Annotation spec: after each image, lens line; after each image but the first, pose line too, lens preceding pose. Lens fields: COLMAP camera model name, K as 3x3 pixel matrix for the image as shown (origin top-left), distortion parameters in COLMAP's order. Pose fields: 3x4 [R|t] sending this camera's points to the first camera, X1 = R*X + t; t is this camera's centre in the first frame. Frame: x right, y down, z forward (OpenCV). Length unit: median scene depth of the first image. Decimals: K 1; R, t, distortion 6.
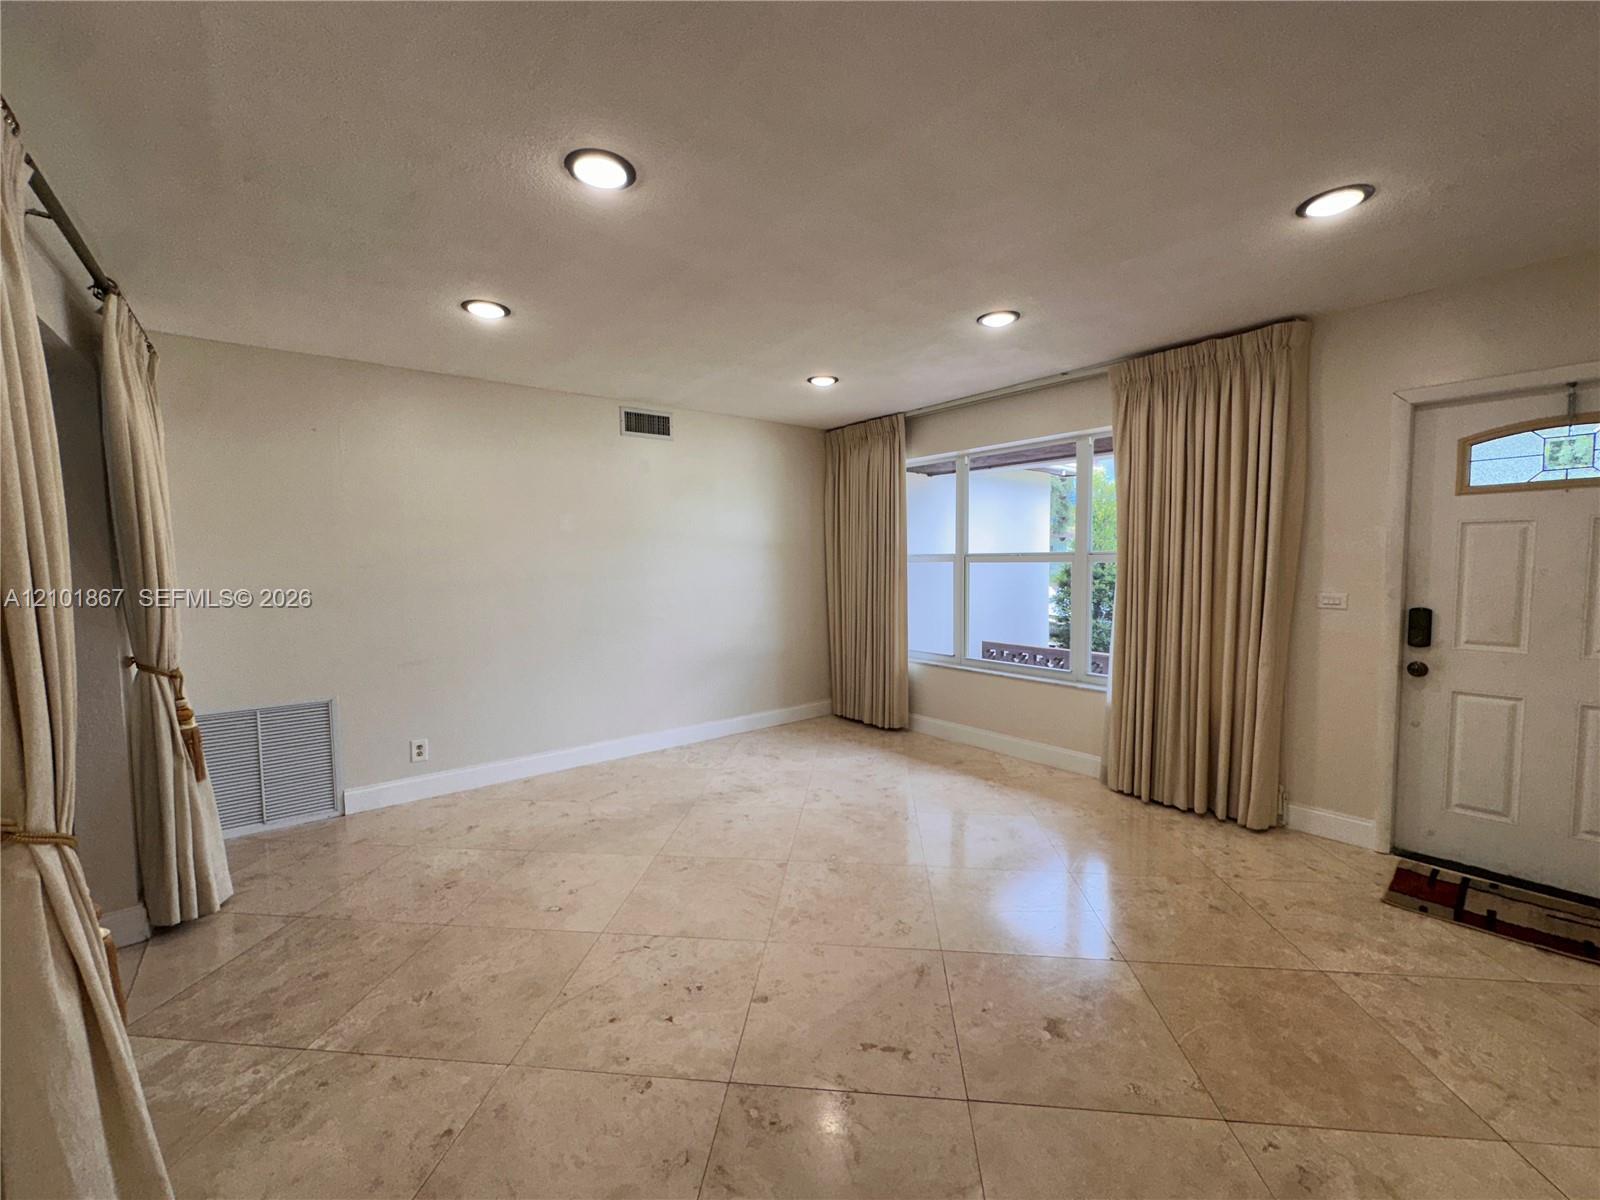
lens RADIAL K [[640.7, 0, 801.4], [0, 640.7, 599.0], [0, 0, 1]] dist [-0.001101, 0.000151]
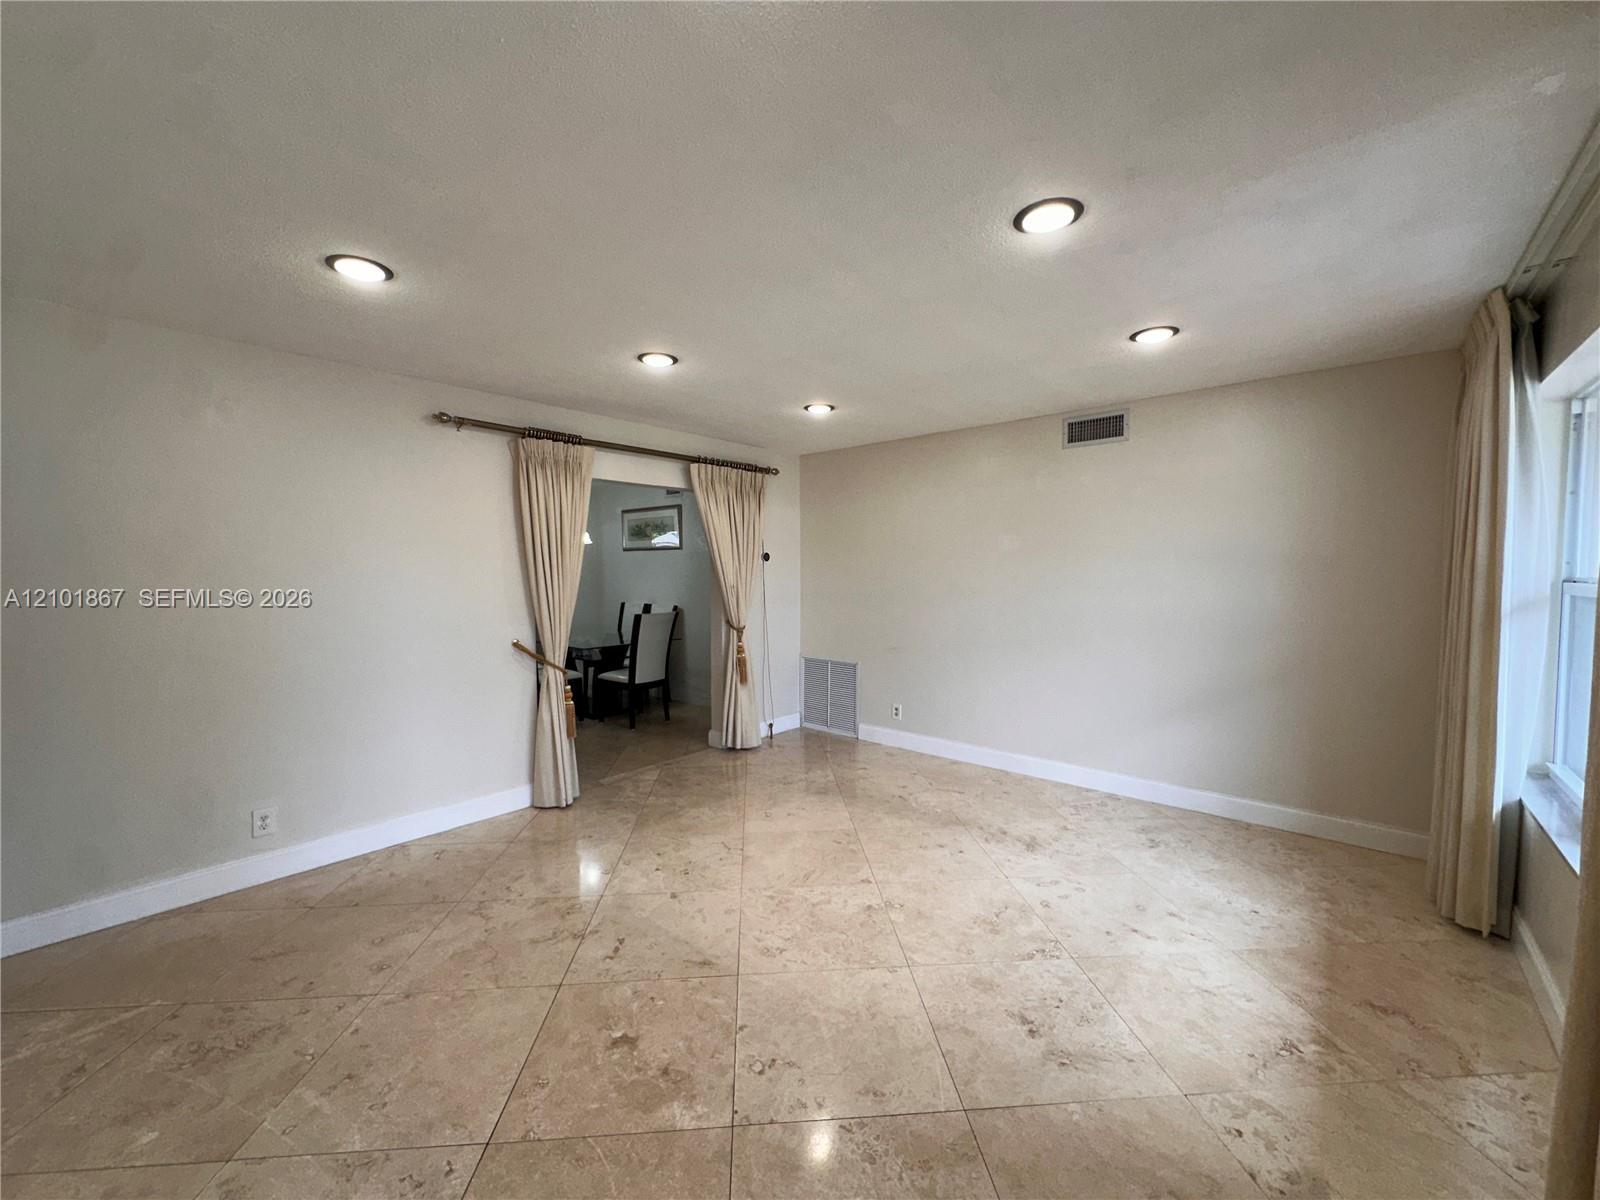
lens RADIAL K [[640.7, 0, 801.4], [0, 640.7, 599.0], [0, 0, 1]] dist [-0.001101, 0.000151]
pose [[0.179266, 0.056021, -0.982204, 0.783738], [-0.060621, 0.997109, 0.045807, -0.064624], [0.981931, 0.051331, 0.182144, 0.575596]]
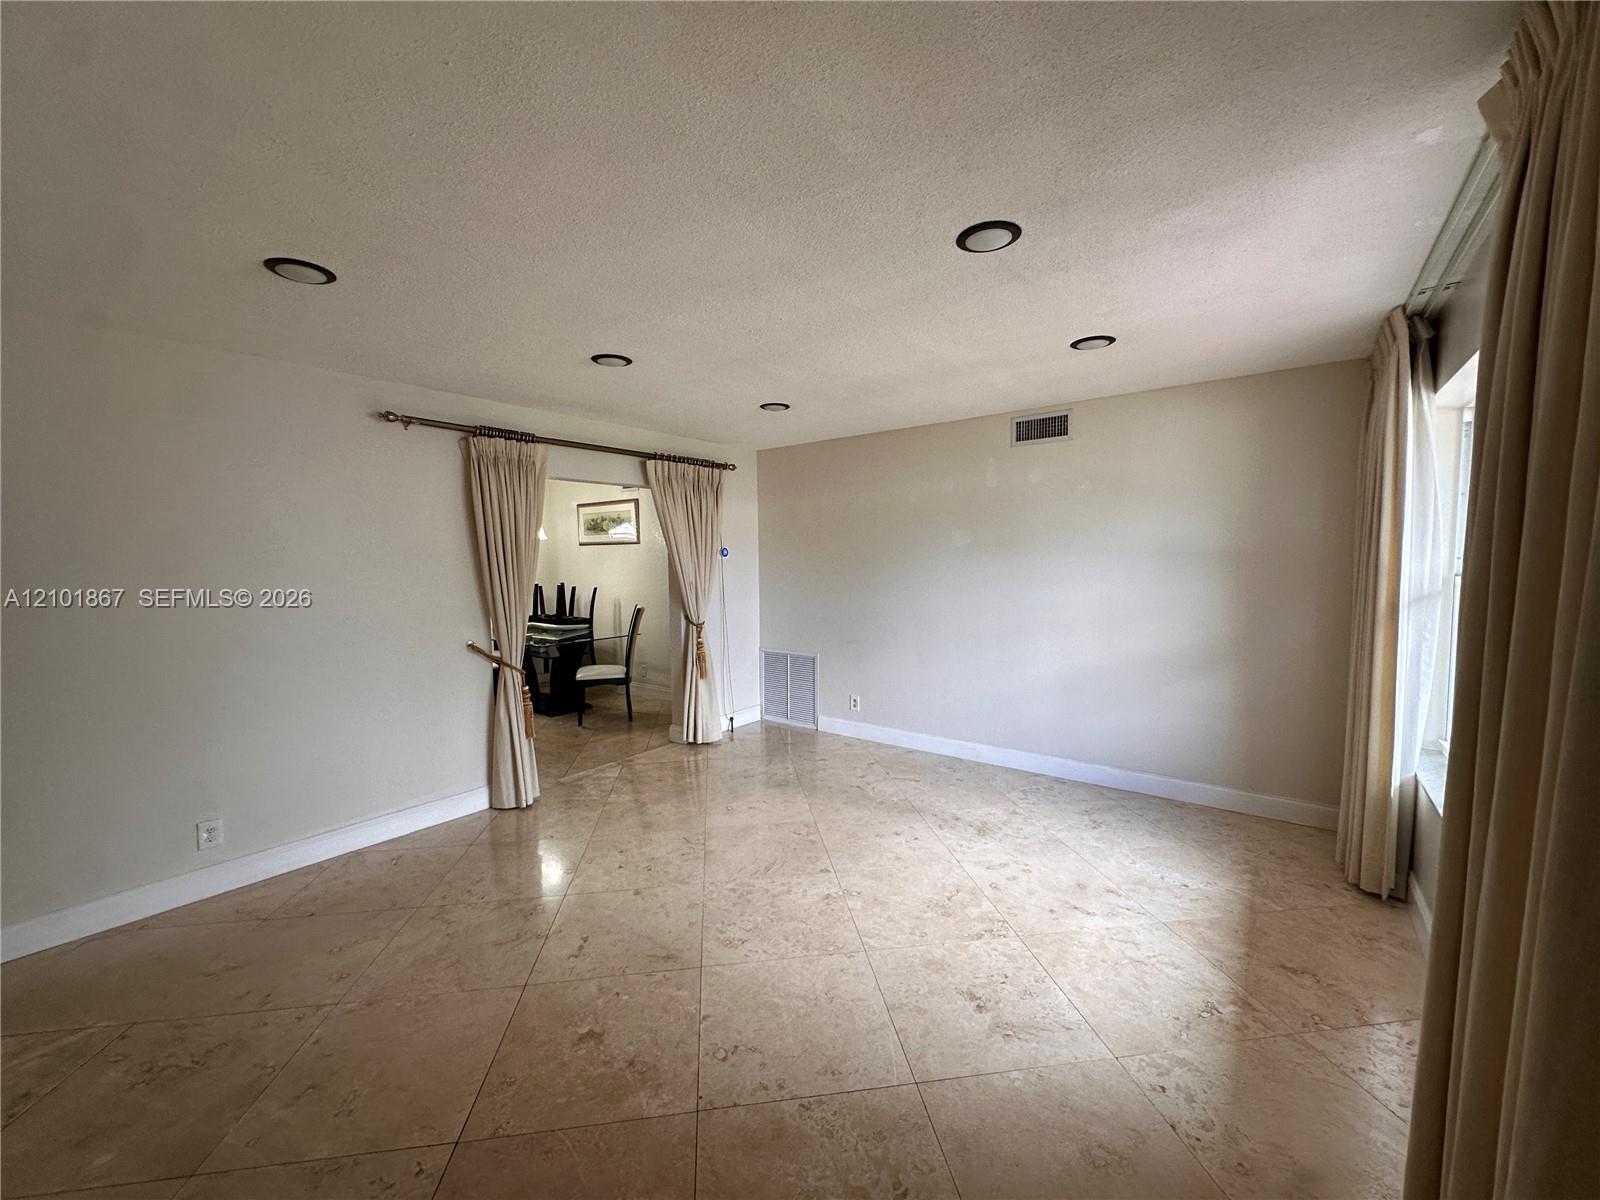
lens RADIAL K [[640.7, 0, 801.4], [0, 640.7, 599.0], [0, 0, 1]] dist [-0.001101, 0.000151]
pose [[0.240167, 0.071015, -0.968131, 0.803051], [-0.051830, 0.996836, 0.060263, -0.081103], [0.969347, 0.035705, 0.243088, 0.575187]]
